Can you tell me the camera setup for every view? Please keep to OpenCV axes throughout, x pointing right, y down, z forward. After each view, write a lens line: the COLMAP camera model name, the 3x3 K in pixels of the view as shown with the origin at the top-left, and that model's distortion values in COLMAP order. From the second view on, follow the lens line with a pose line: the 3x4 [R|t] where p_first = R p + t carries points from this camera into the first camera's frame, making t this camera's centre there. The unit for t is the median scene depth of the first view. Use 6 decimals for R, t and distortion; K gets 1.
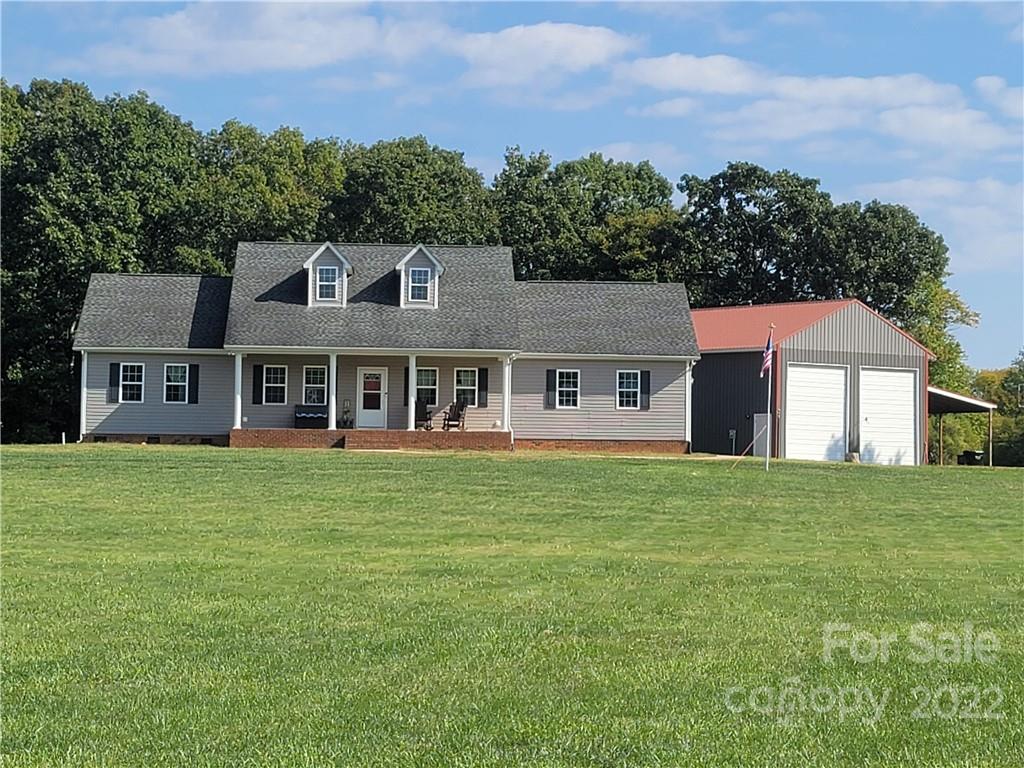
lens RADIAL K [[2417.4, 0, 527.9], [0, 2417.4, 381.6], [0, 0, 1]] dist [0.059643, 0.144719]
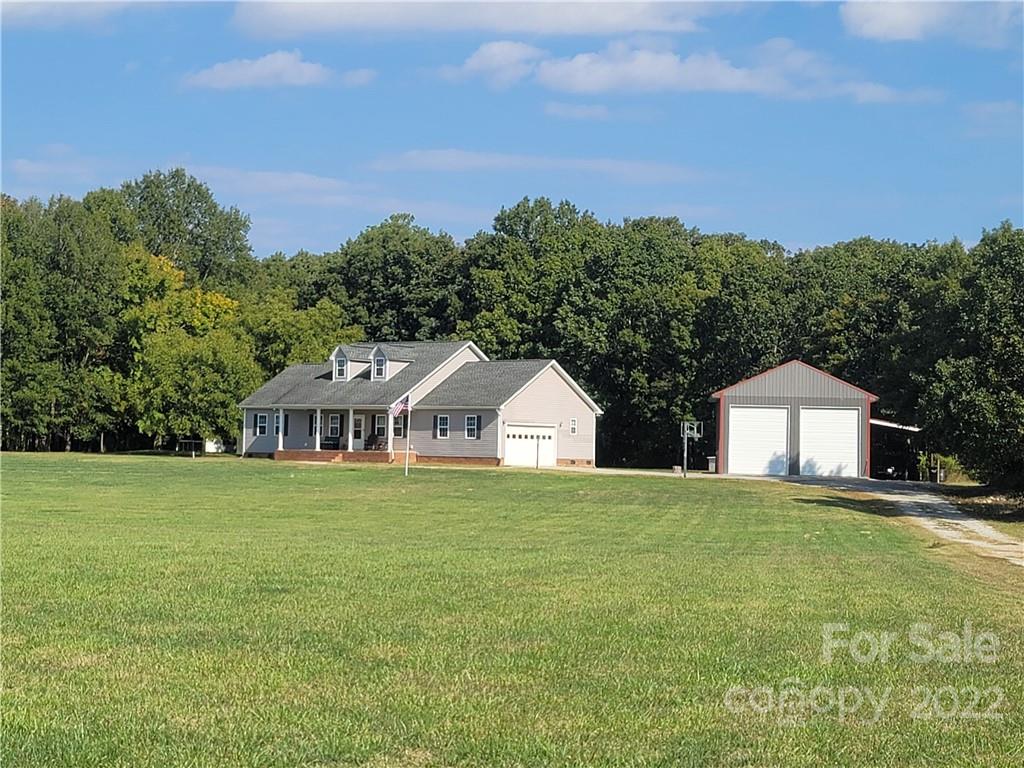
lens RADIAL K [[2116.4, 0, 512.1], [0, 2116.4, 382.7], [0, 0, 1]] dist [0.053170, 0.014760]
pose [[0.742343, -0.019068, -0.669748, 1.047016], [0.013775, 0.999818, -0.013197, -0.007590], [0.669878, 0.000571, 0.742471, -0.068230]]
